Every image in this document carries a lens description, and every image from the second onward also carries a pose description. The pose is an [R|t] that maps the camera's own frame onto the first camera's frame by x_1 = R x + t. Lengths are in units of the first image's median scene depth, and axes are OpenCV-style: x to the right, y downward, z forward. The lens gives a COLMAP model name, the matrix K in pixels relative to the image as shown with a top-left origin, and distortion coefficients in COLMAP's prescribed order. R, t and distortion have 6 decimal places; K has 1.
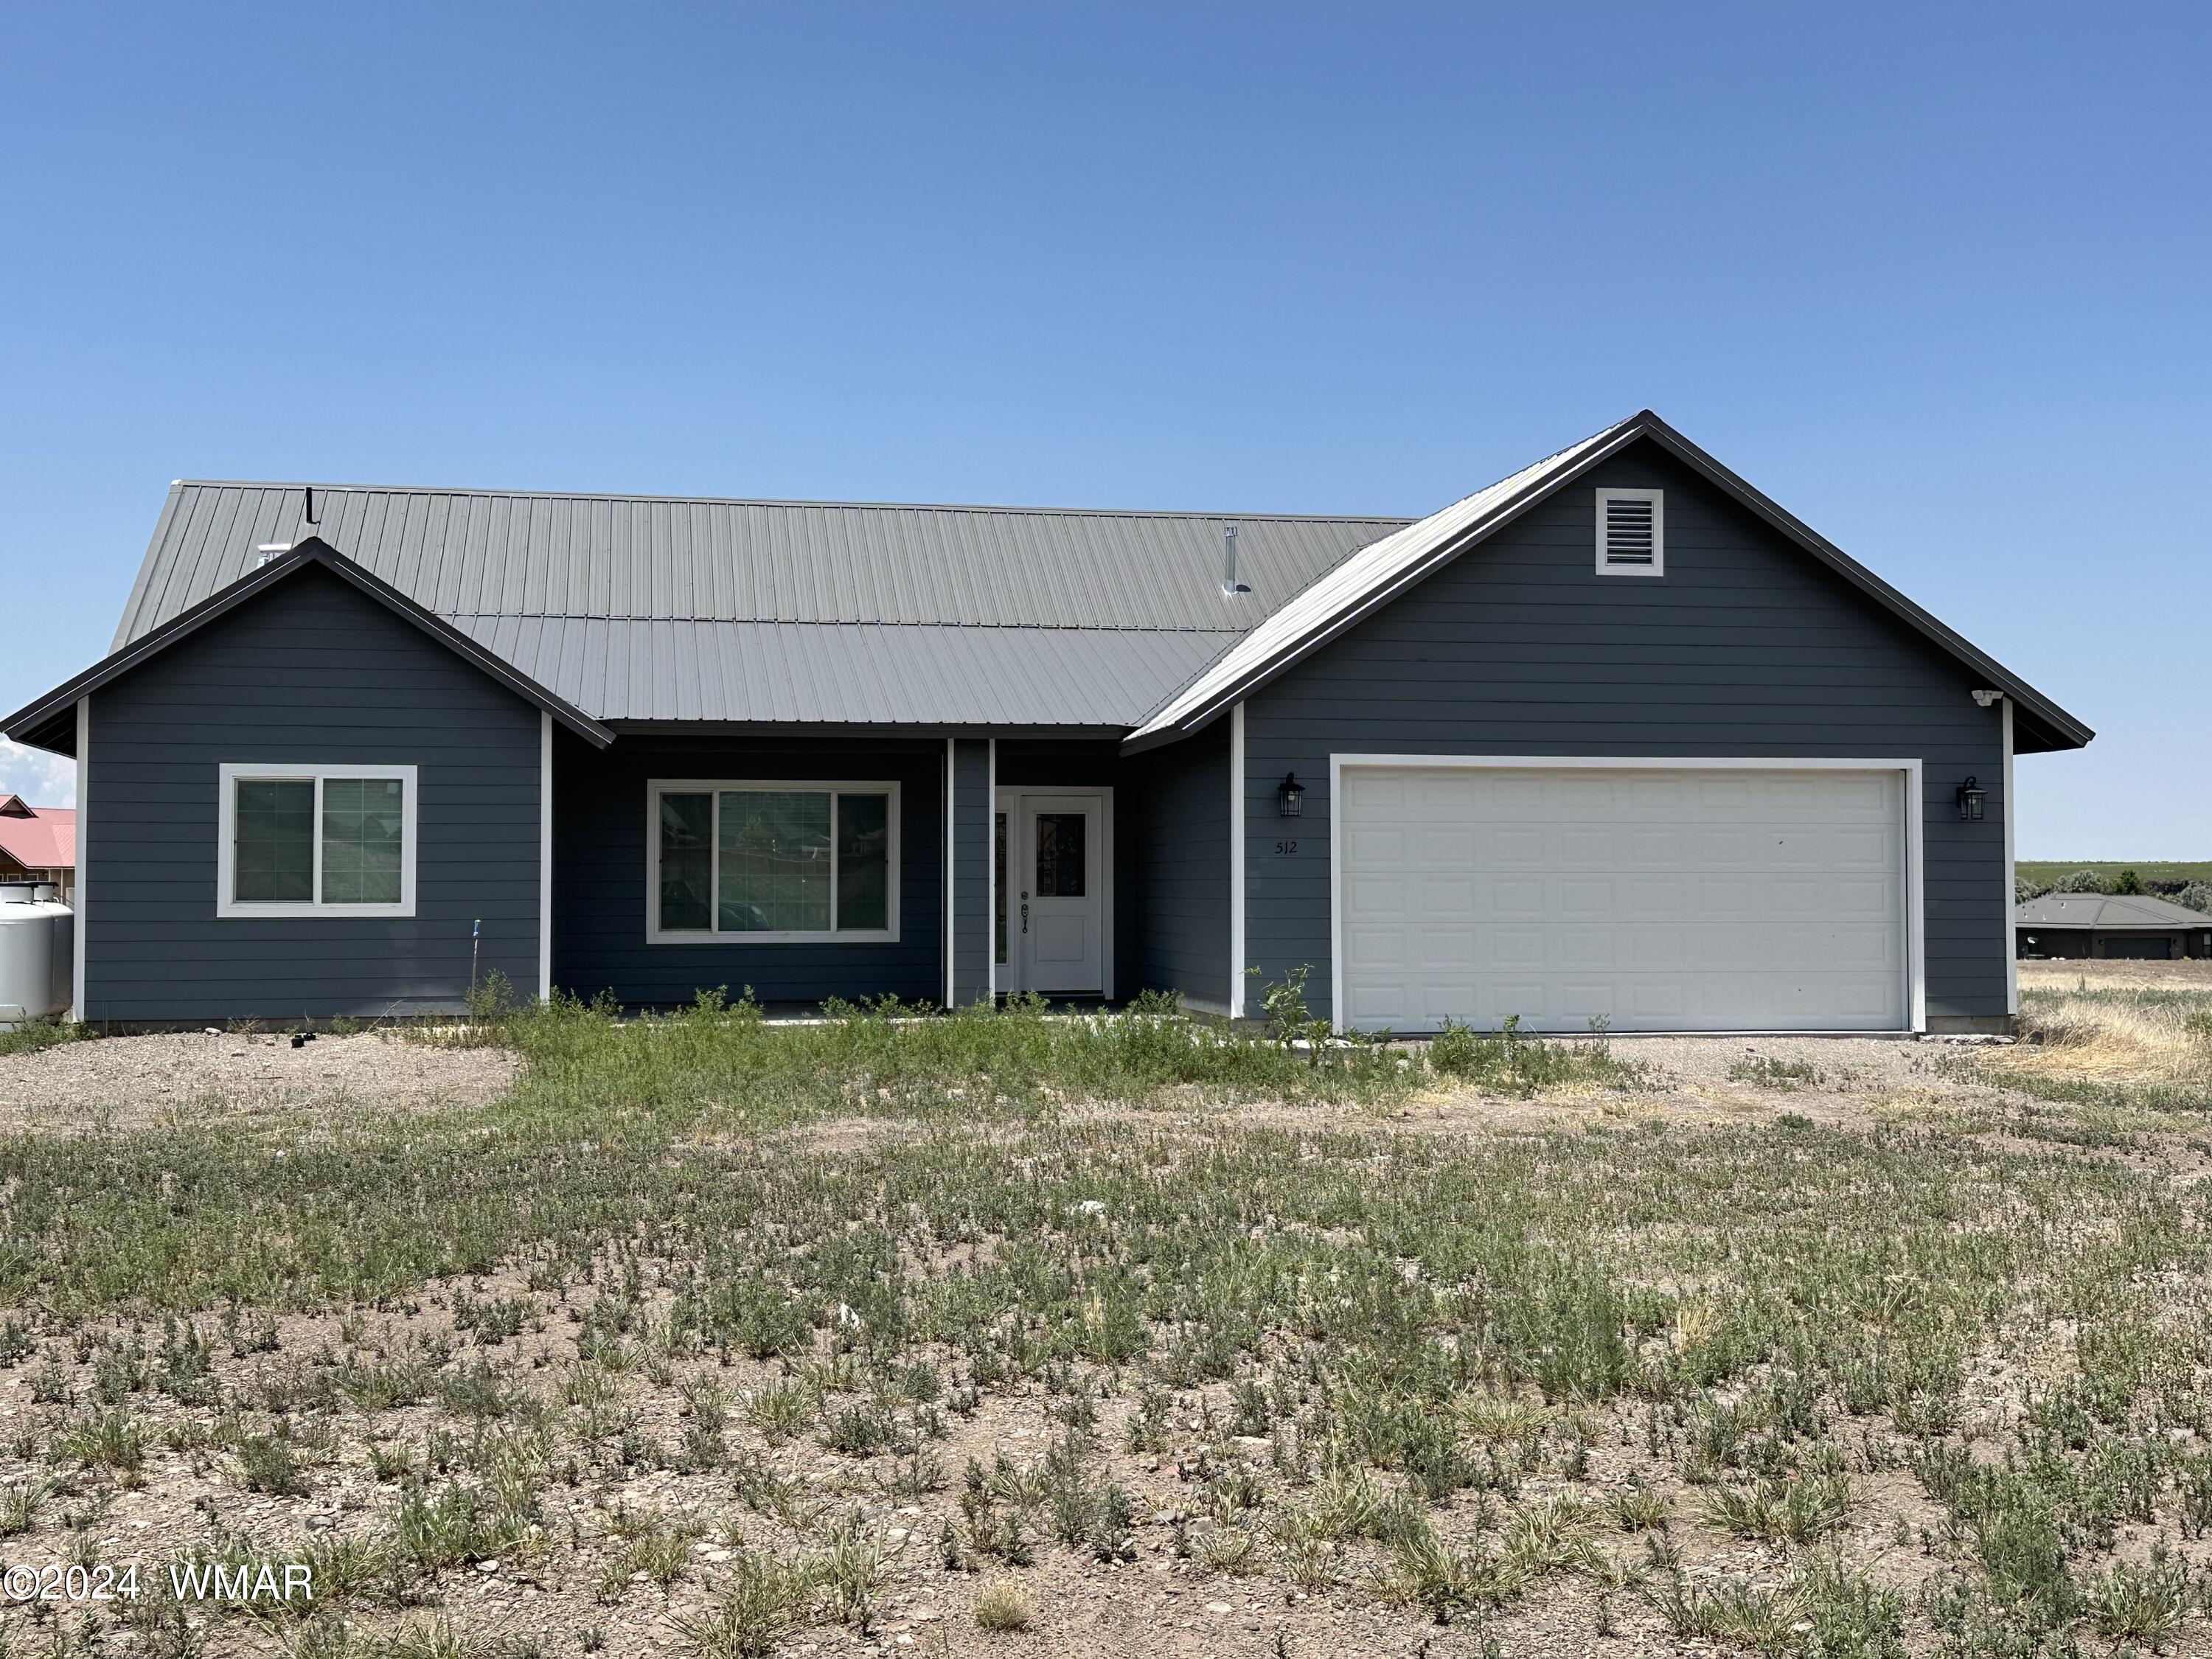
lens RADIAL K [[2522.3, 0, 1106.0], [0, 2522.3, 829.5], [0, 0, 1]] dist [0.119273, -0.030405]
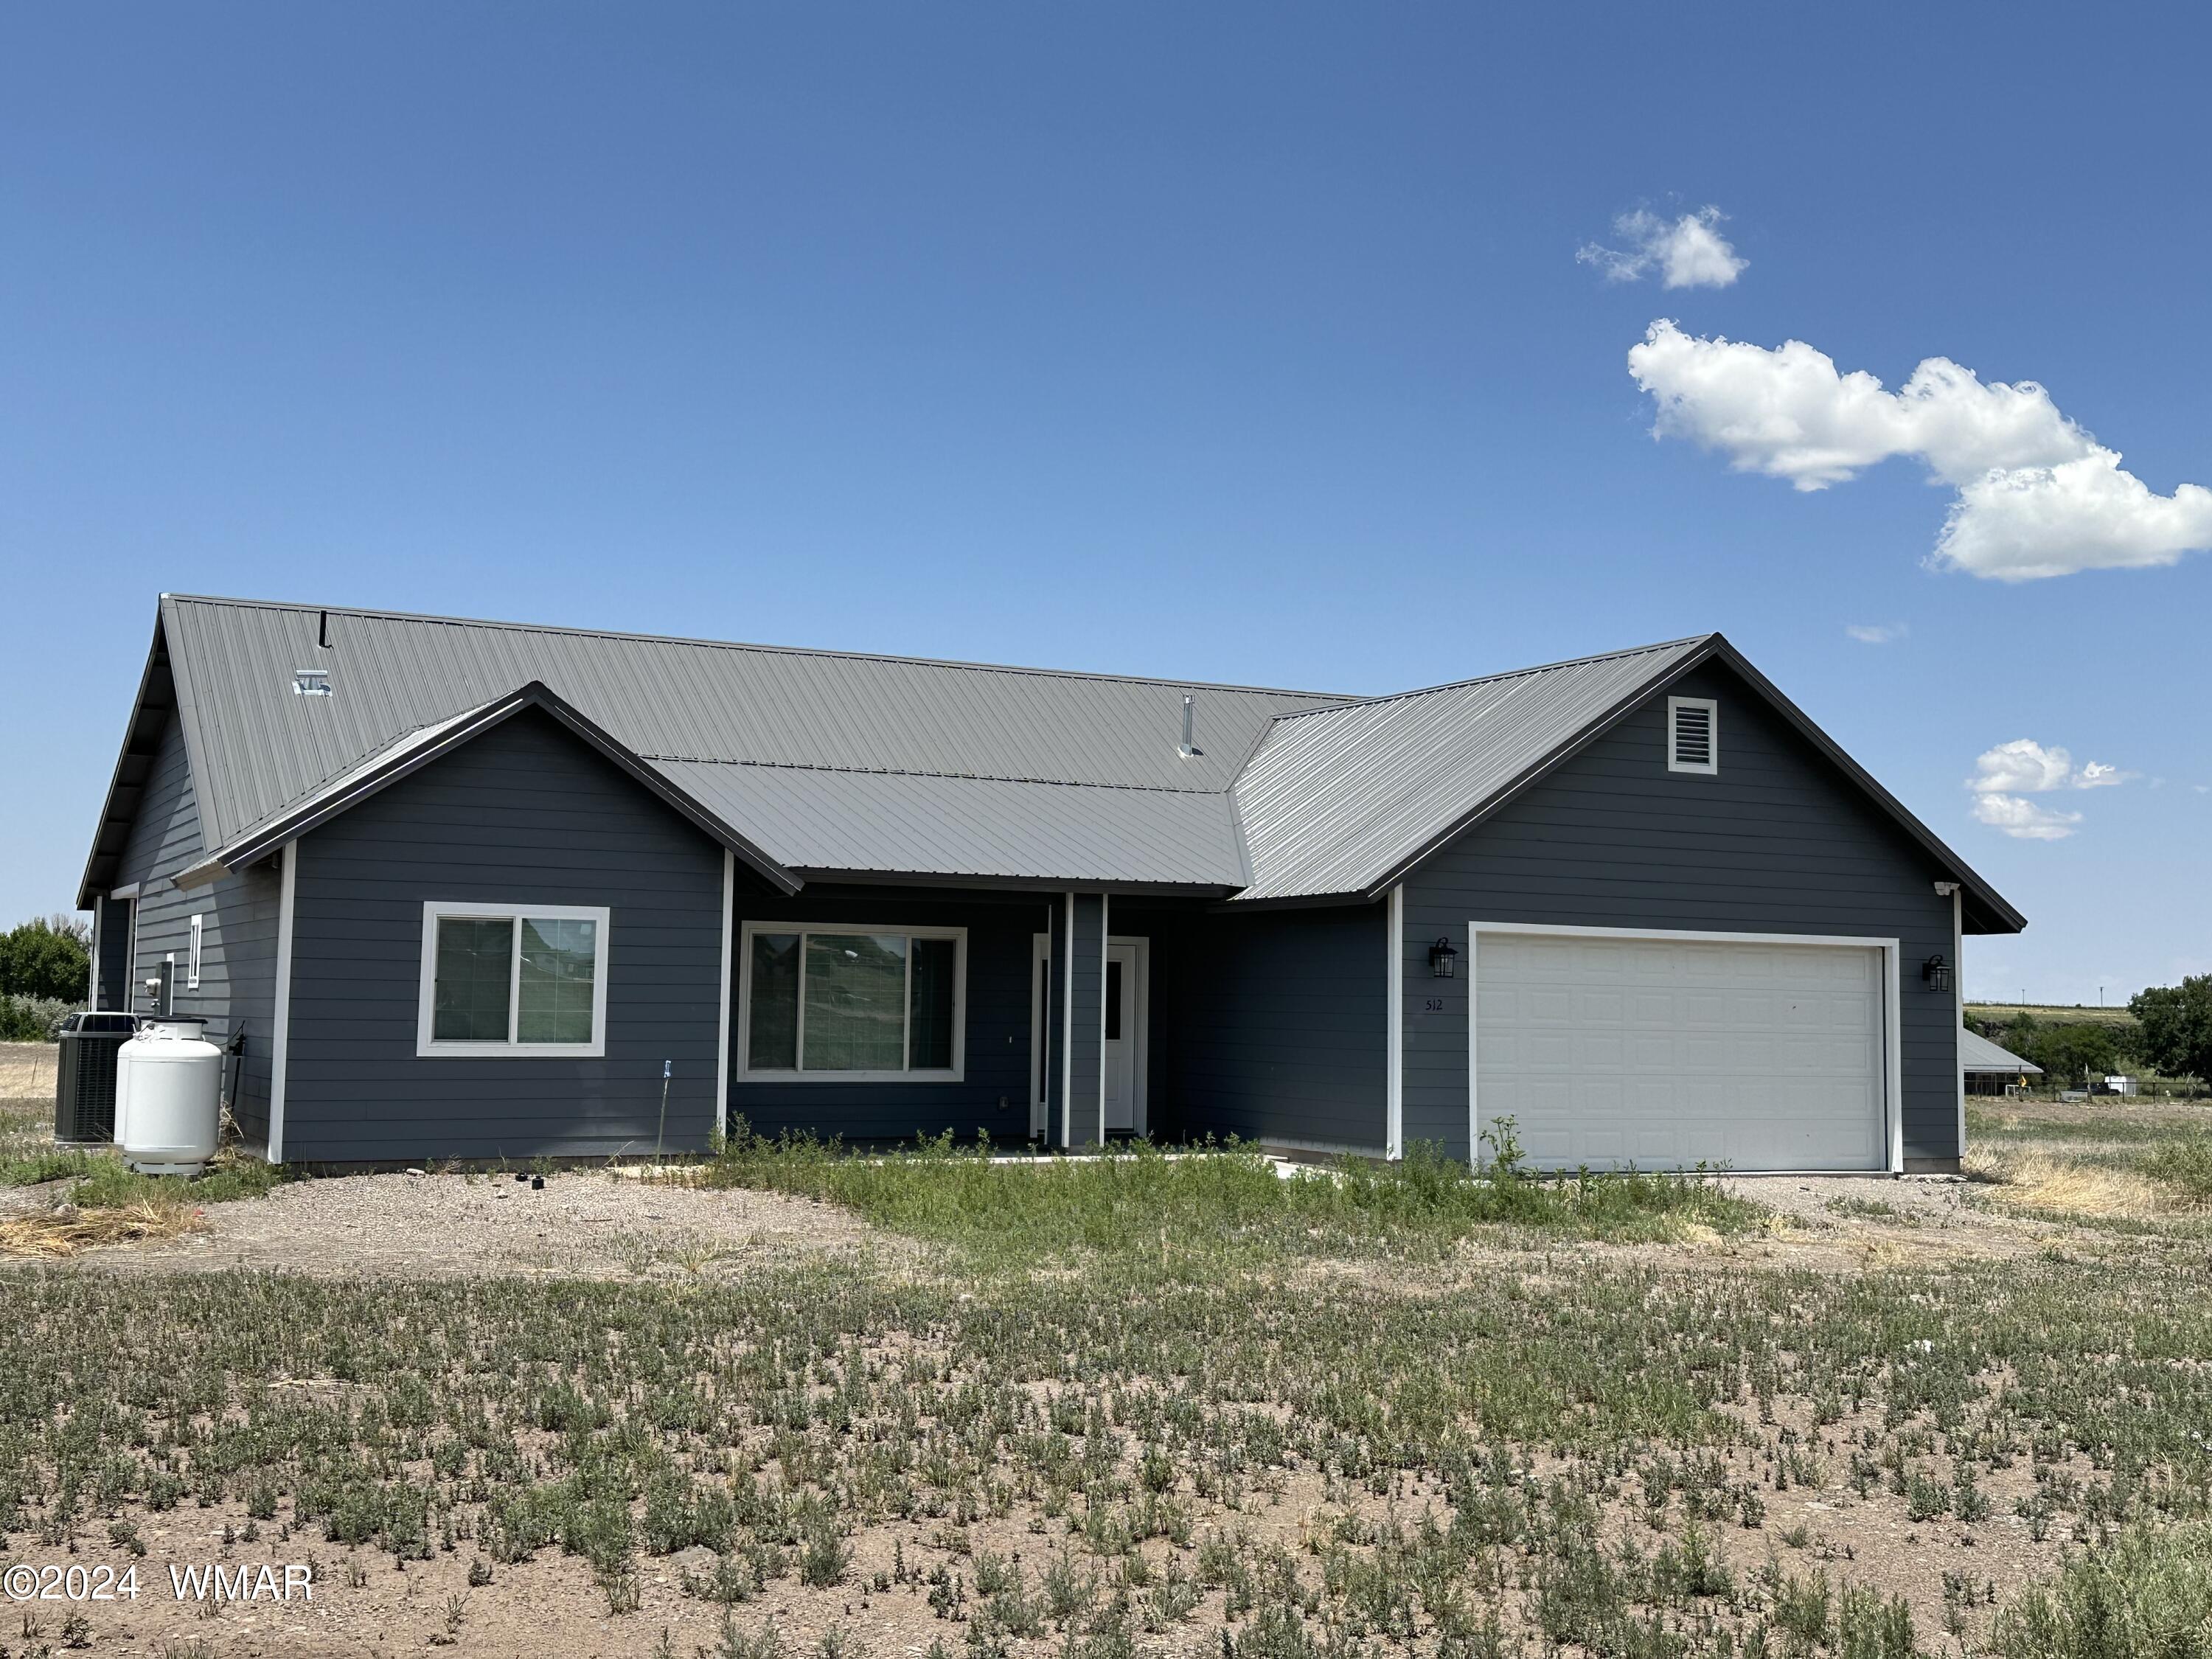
lens RADIAL K [[2522.3, 0, 1106.0], [0, 2522.3, 829.5], [0, 0, 1]] dist [0.119273, -0.030405]
pose [[0.958278, 0.037118, 0.283418, -0.369853], [-0.024567, 0.998559, -0.047712, -0.012793], [-0.284780, 0.038758, 0.957809, -0.026110]]
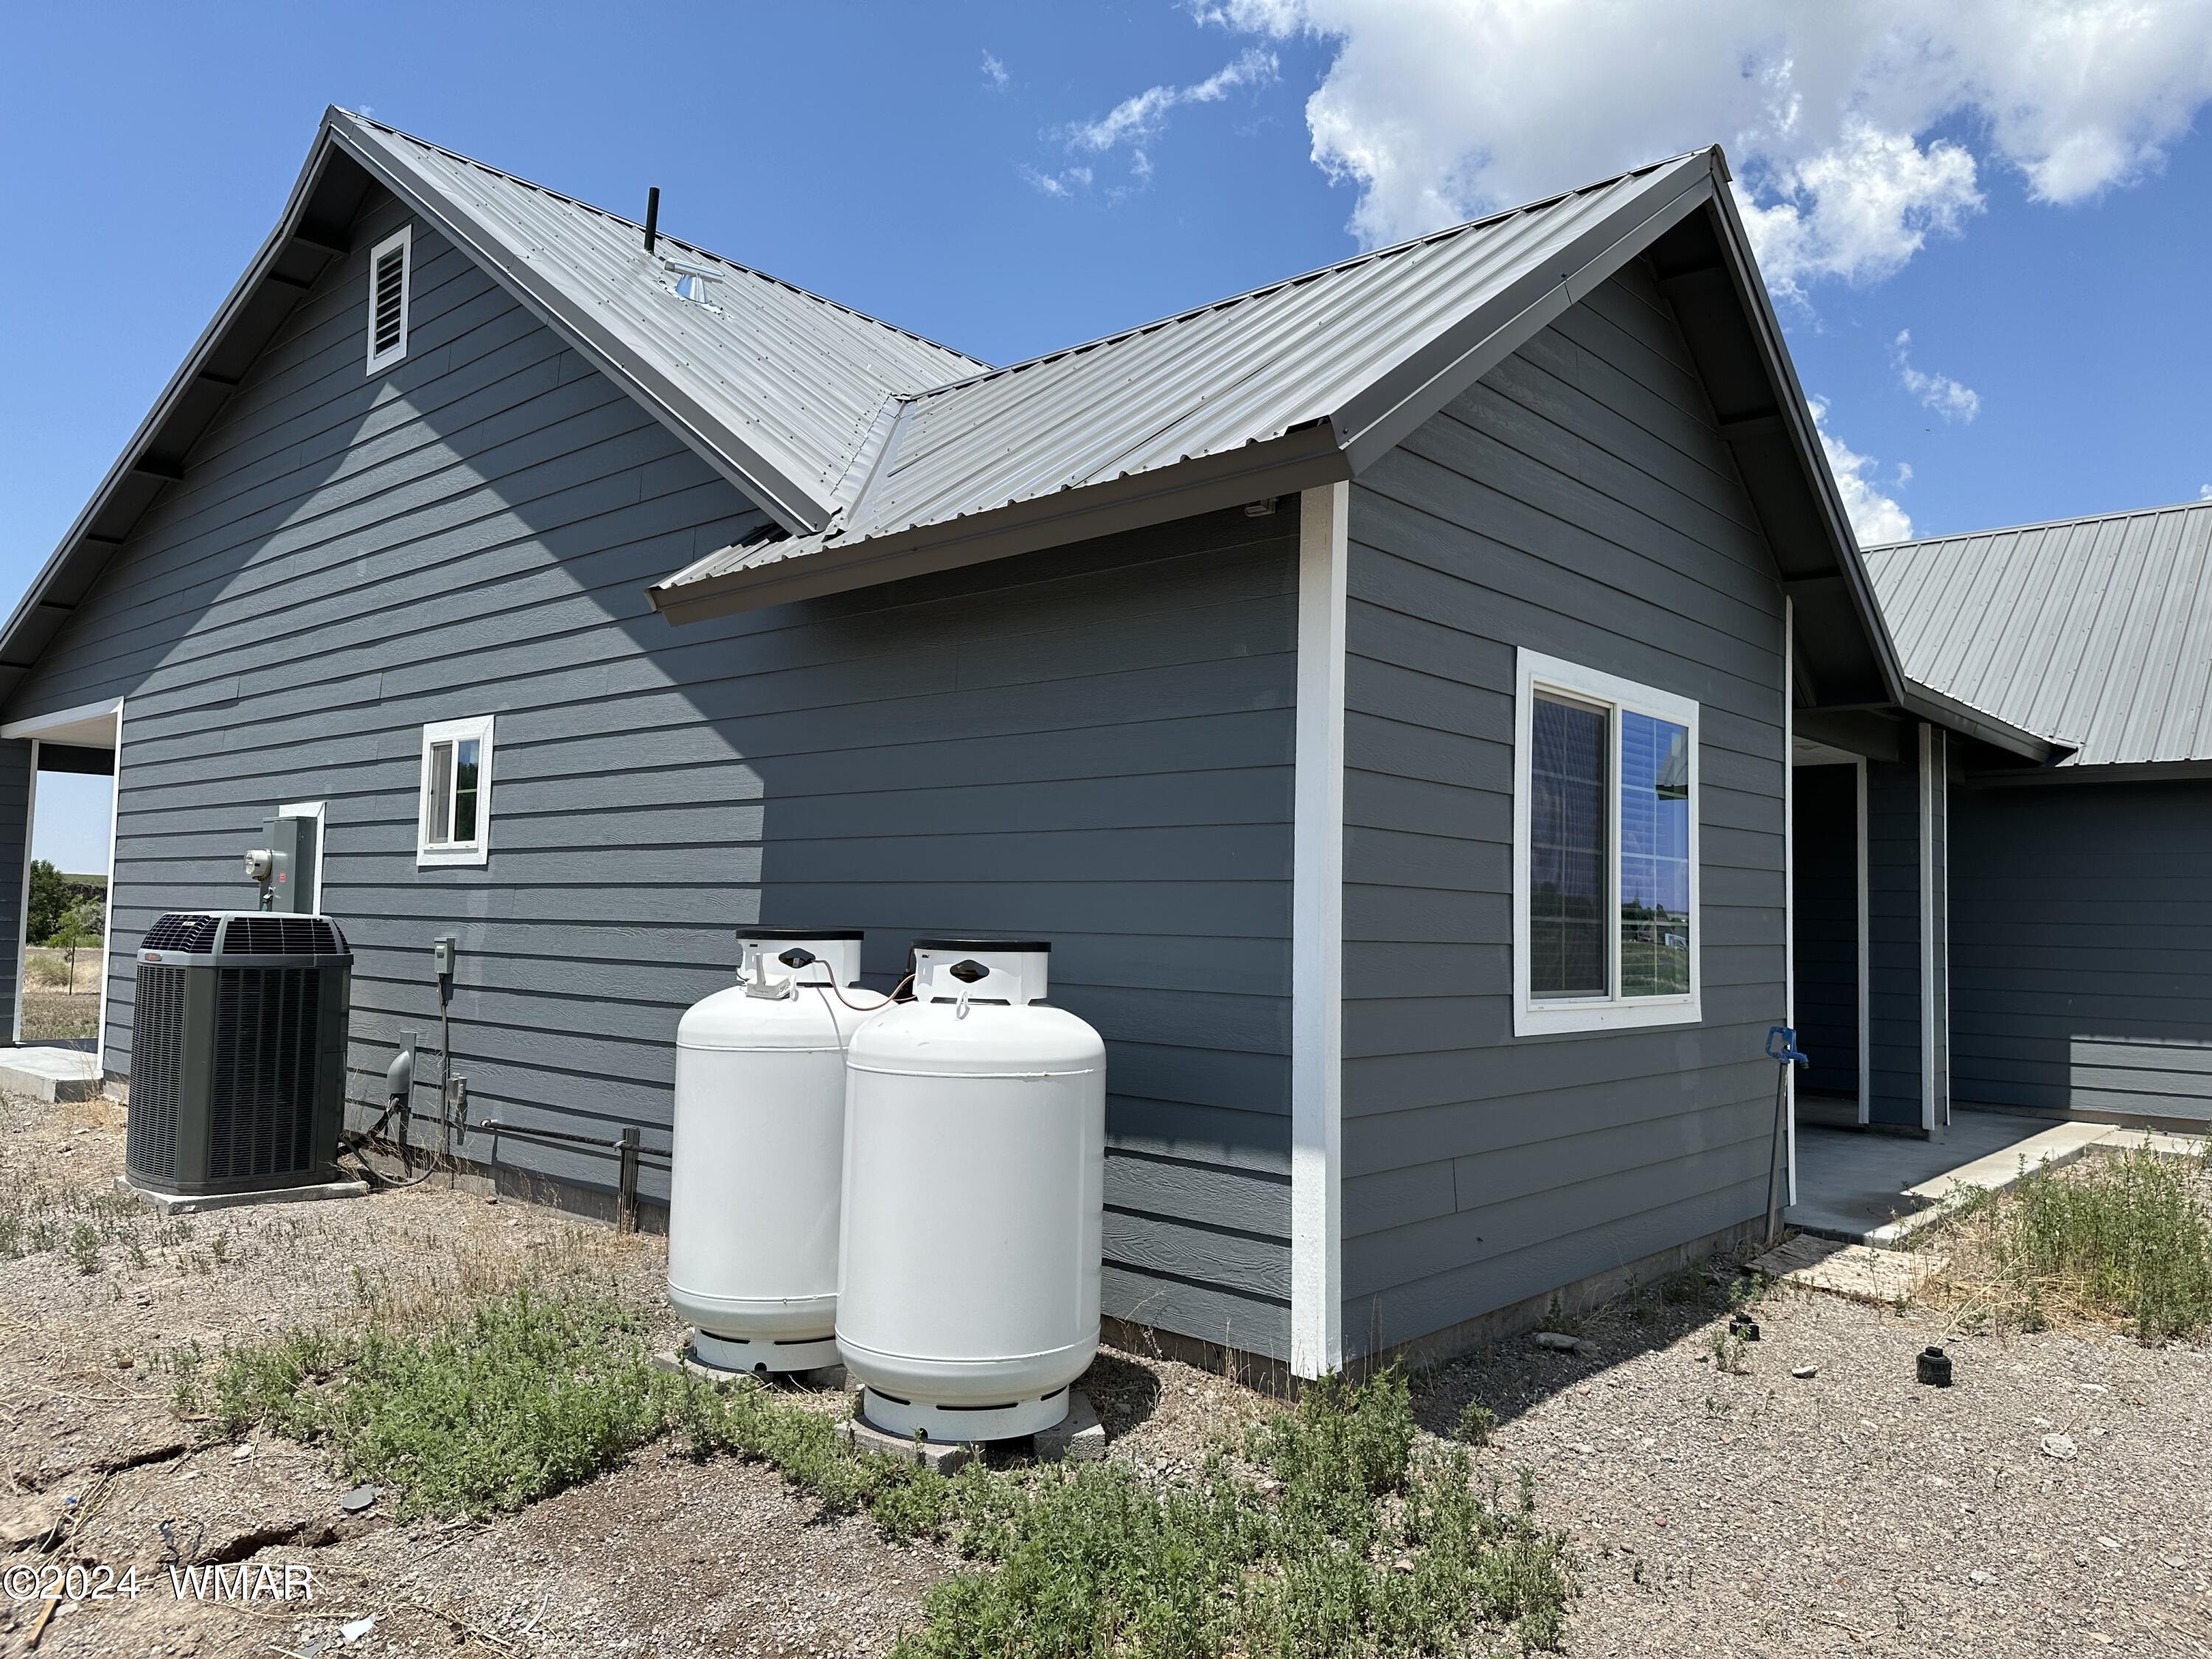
lens RADIAL K [[1553.6, 0, 1106.0], [0, 1553.6, 829.5], [0, 0, 1]] dist [0.021054, -0.000065]
pose [[0.787769, 0.052946, 0.613690, -0.535993], [-0.037328, 0.998571, -0.038236, 0.013789], [-0.614838, 0.007213, 0.788620, 0.841529]]
